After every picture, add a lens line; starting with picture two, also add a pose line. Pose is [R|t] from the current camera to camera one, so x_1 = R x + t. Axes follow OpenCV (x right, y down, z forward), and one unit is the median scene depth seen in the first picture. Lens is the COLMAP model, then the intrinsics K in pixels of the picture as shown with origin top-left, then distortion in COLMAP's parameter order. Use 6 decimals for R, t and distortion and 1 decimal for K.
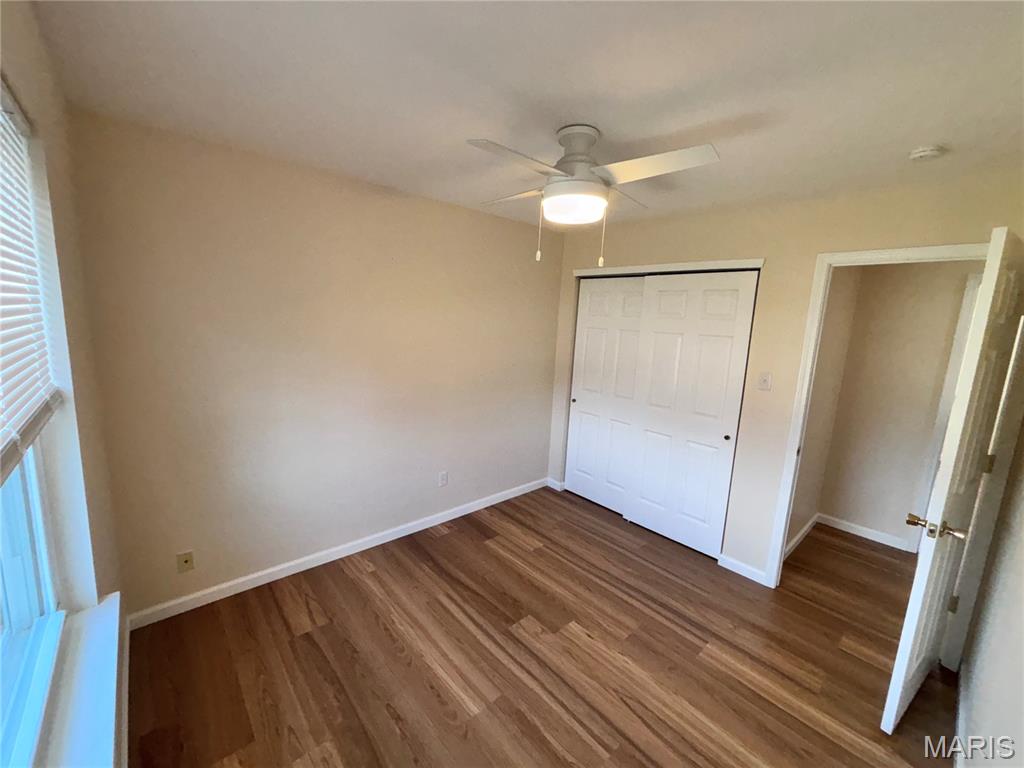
lens RADIAL K [[413.5, 0, 501.7], [0, 413.5, 389.1], [0, 0, 1]] dist [0.006169, -0.000732]
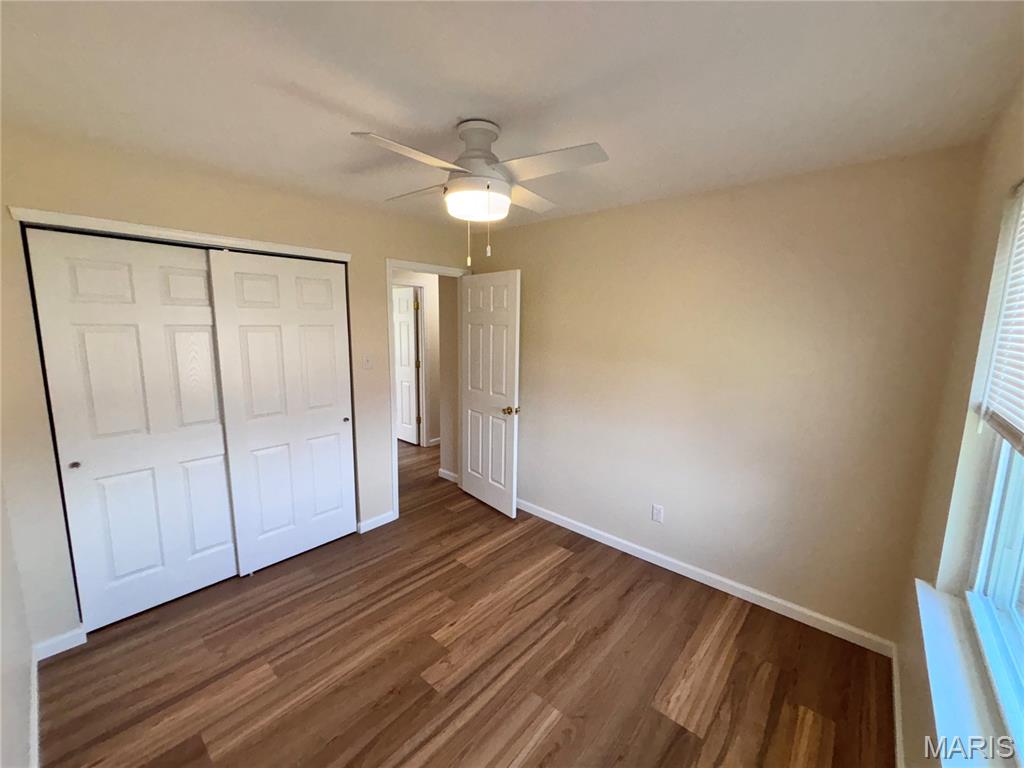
lens RADIAL K [[413.5, 0, 527.3], [0, 413.5, 380.8], [0, 0, 1]] dist [0.006169, -0.000732]
pose [[-0.137914, -0.194790, 0.971101, -0.665495], [0.151383, 0.964804, 0.215026, -0.170170], [-0.978807, 0.176663, -0.103572, 0.789145]]
